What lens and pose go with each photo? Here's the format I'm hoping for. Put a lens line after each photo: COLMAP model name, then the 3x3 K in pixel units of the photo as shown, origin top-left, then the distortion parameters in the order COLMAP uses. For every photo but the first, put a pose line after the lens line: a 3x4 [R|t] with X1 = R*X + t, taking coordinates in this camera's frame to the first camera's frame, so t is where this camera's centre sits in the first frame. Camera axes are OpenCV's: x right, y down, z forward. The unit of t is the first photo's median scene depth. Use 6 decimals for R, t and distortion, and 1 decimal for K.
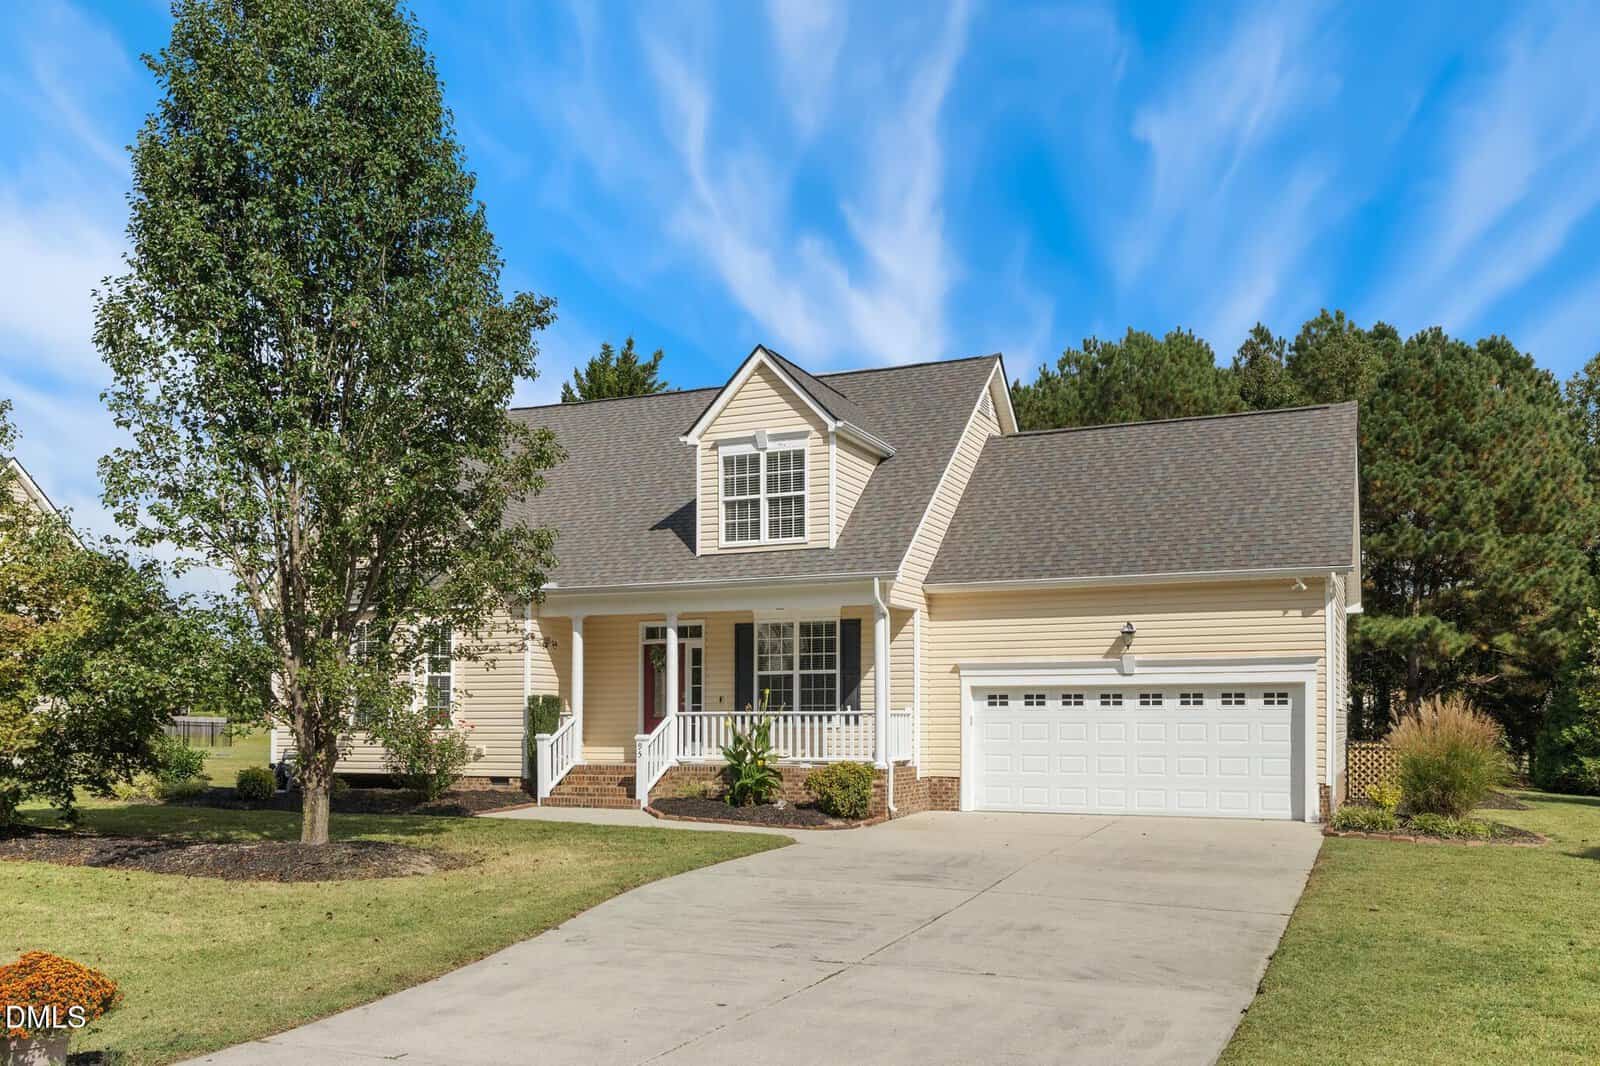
lens RADIAL K [[1290.2, 0, 777.3], [0, 1290.2, 717.3], [0, 0, 1]] dist [0.001450, 0.002008]
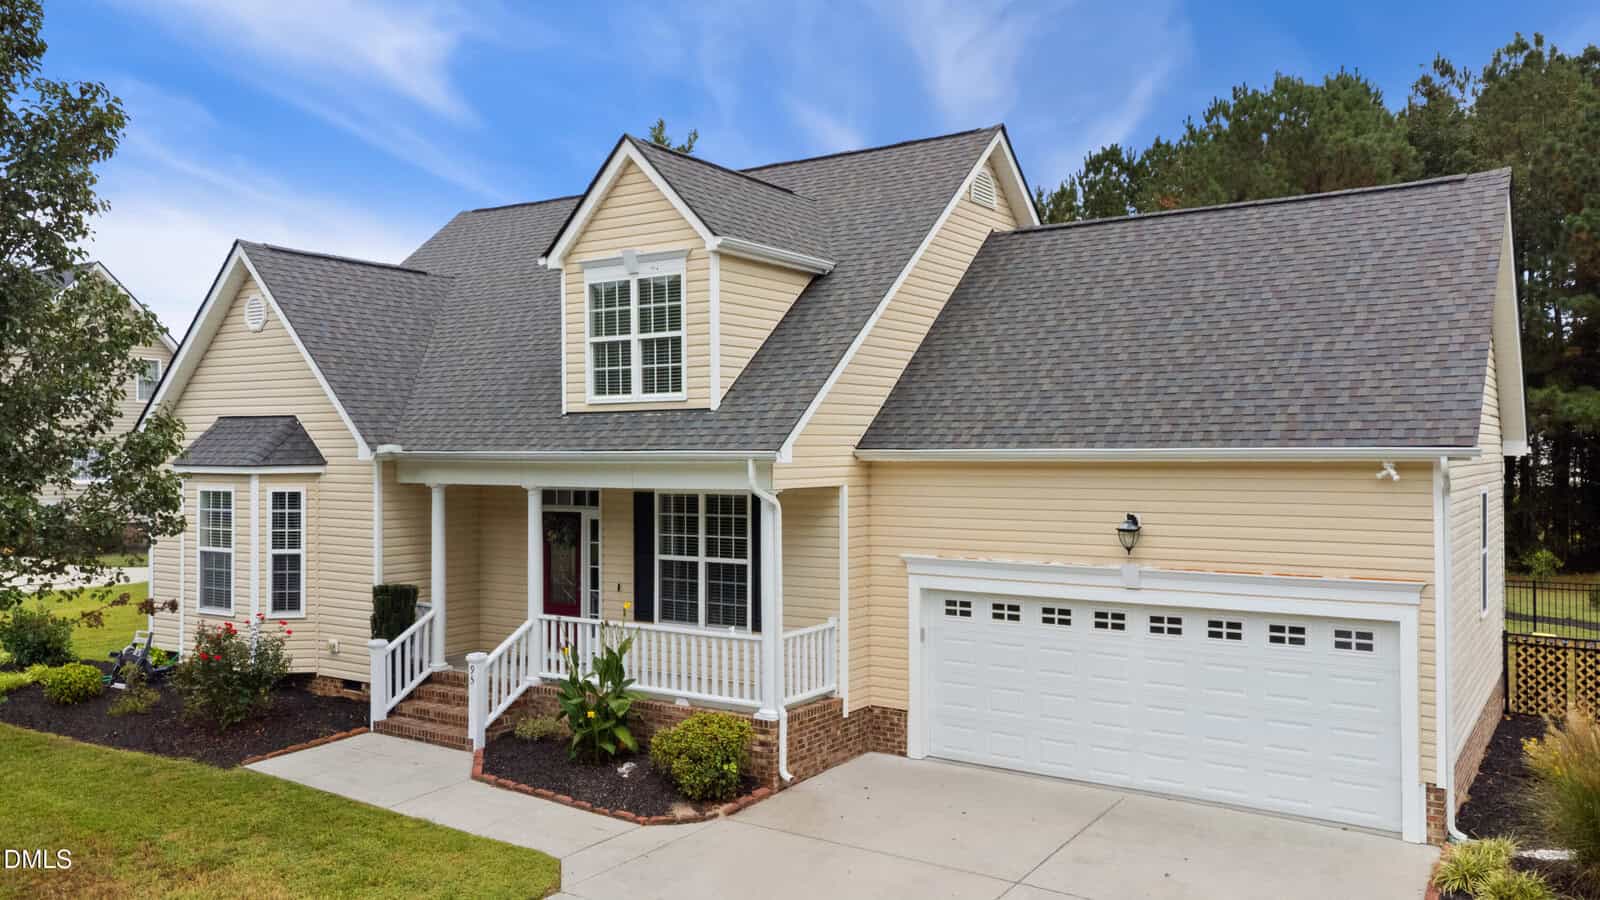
lens RADIAL K [[1155.3, 0, 800.0], [0, 1155.3, 450.0], [0, 0, 1]] dist [0.034756, 0.003044]
pose [[0.986132, -0.002177, -0.165946, 0.192790], [0.003529, 0.999963, 0.007852, -0.108646], [0.165923, -0.008328, 0.986104, 0.344155]]
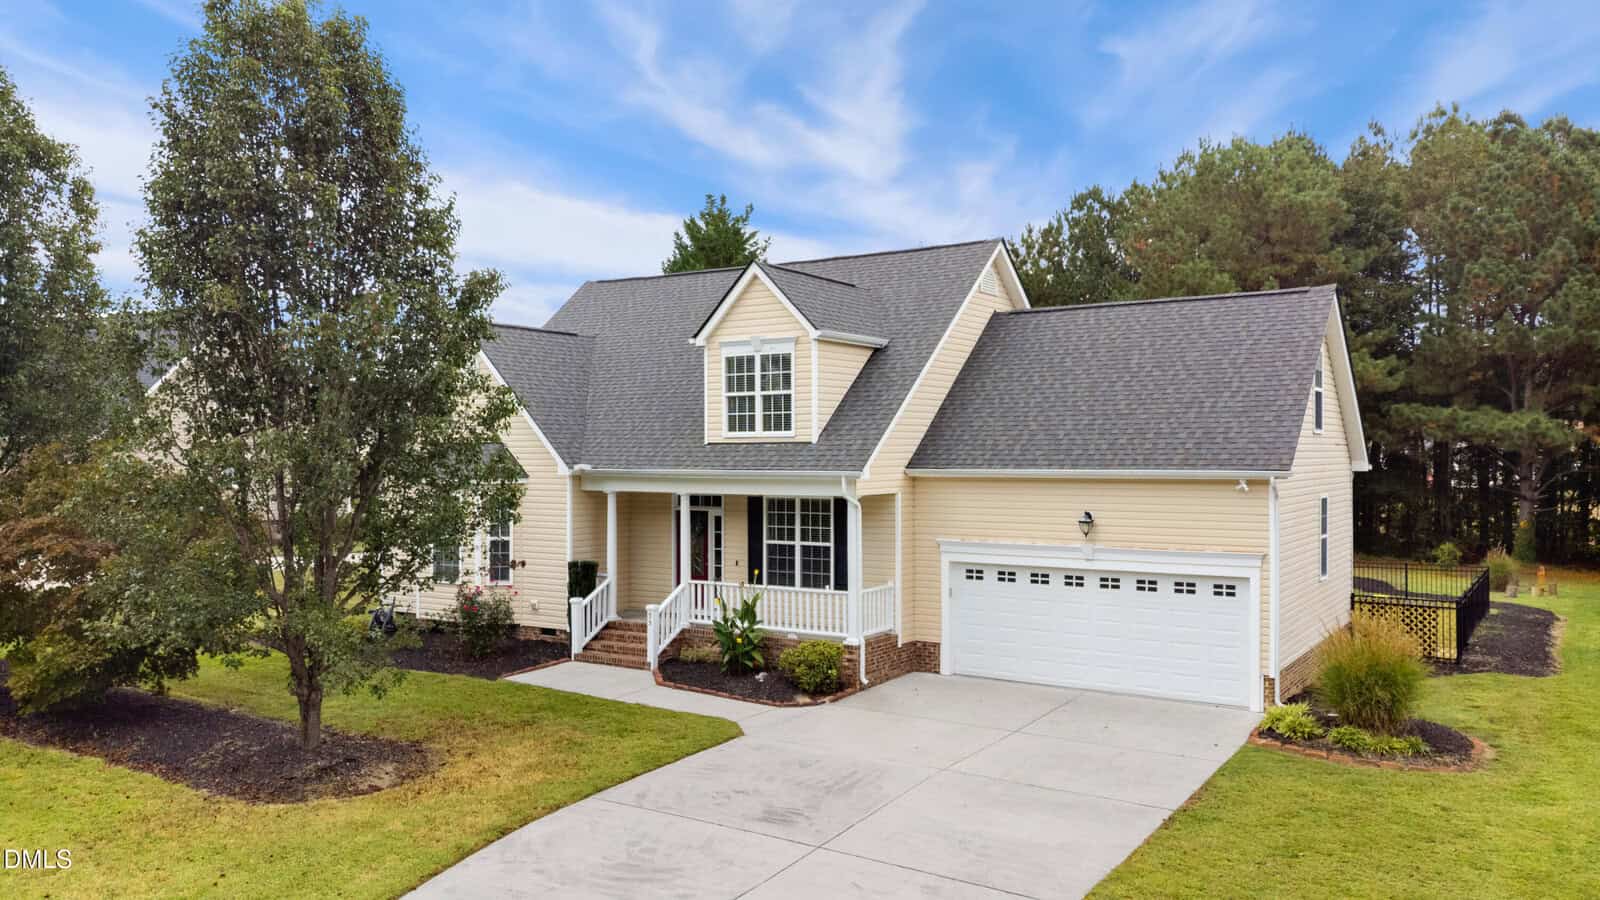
lens RADIAL K [[1155.3, 0, 800.0], [0, 1155.3, 450.0], [0, 0, 1]] dist [0.034756, 0.003044]
pose [[0.987353, -0.002155, -0.158521, 0.181738], [0.003480, 0.999961, 0.008083, -0.127935], [0.158497, -0.008533, 0.987323, 0.011475]]
